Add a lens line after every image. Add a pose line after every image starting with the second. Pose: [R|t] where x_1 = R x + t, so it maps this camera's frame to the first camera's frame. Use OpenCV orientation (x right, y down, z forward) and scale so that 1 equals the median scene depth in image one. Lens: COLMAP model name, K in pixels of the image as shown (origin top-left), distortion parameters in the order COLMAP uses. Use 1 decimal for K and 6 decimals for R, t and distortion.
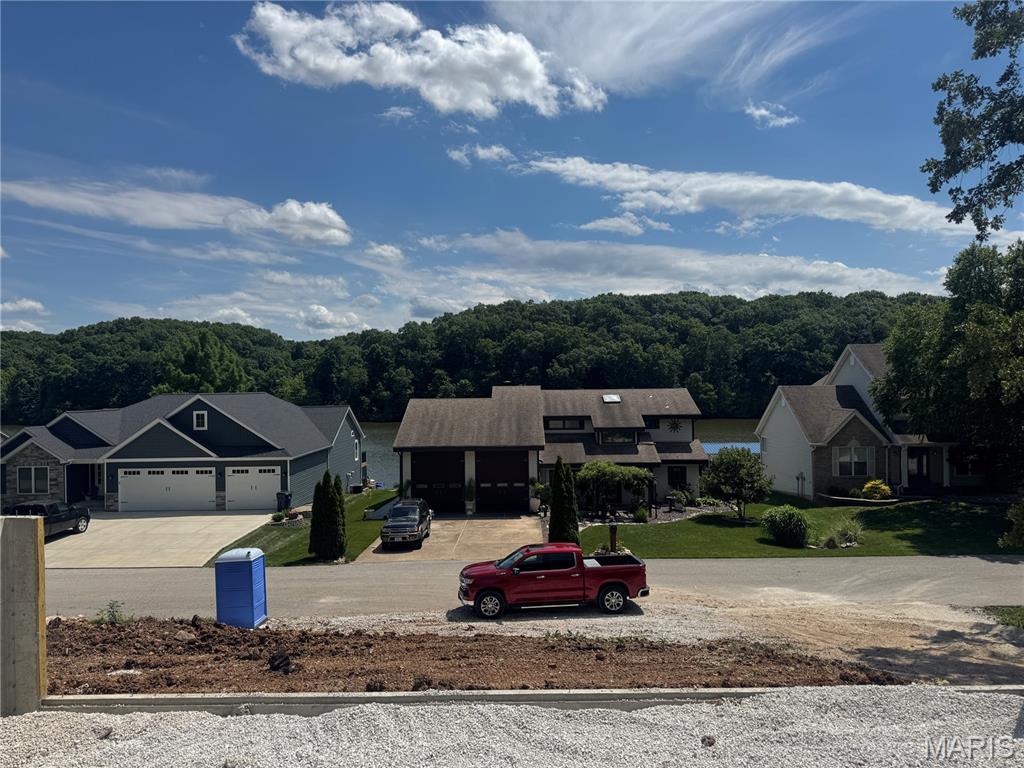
lens RADIAL K [[713.8, 0, 519.2], [0, 713.8, 387.2], [0, 0, 1]] dist [0.129716, -0.203455]
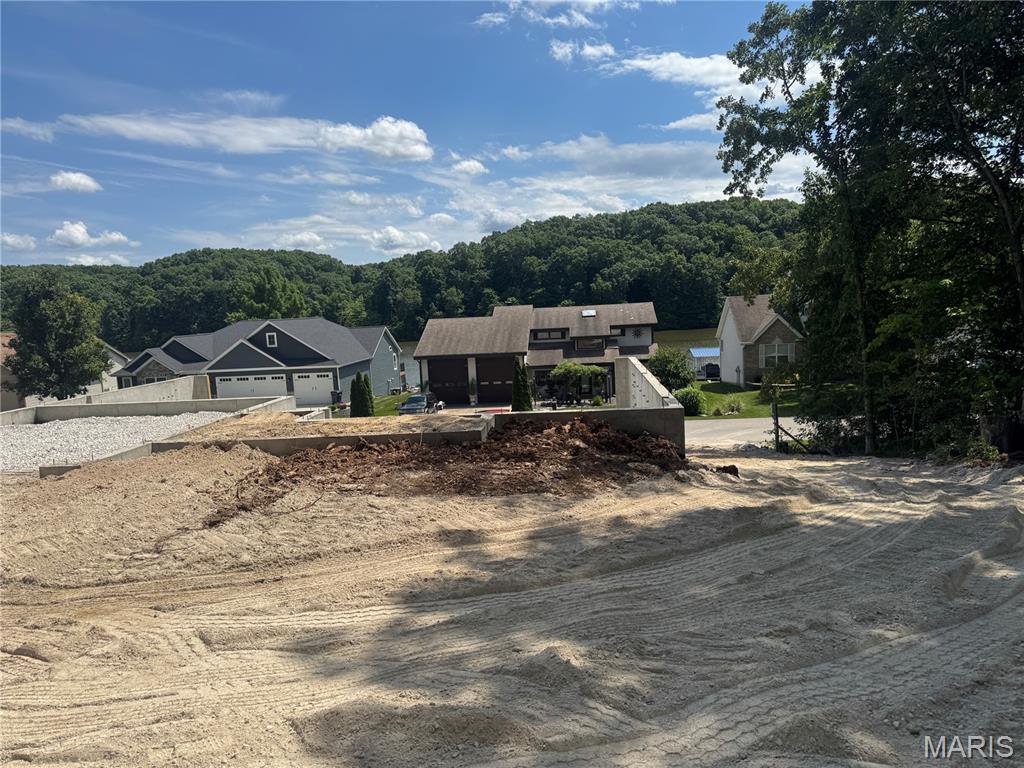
lens RADIAL K [[713.8, 0, 519.2], [0, 713.8, 387.2], [0, 0, 1]] dist [0.129716, -0.203455]
pose [[0.995745, -0.027008, -0.088109, 0.110049], [0.037180, 0.992561, 0.115934, -0.004713], [0.084322, -0.118716, 0.989341, -0.245820]]
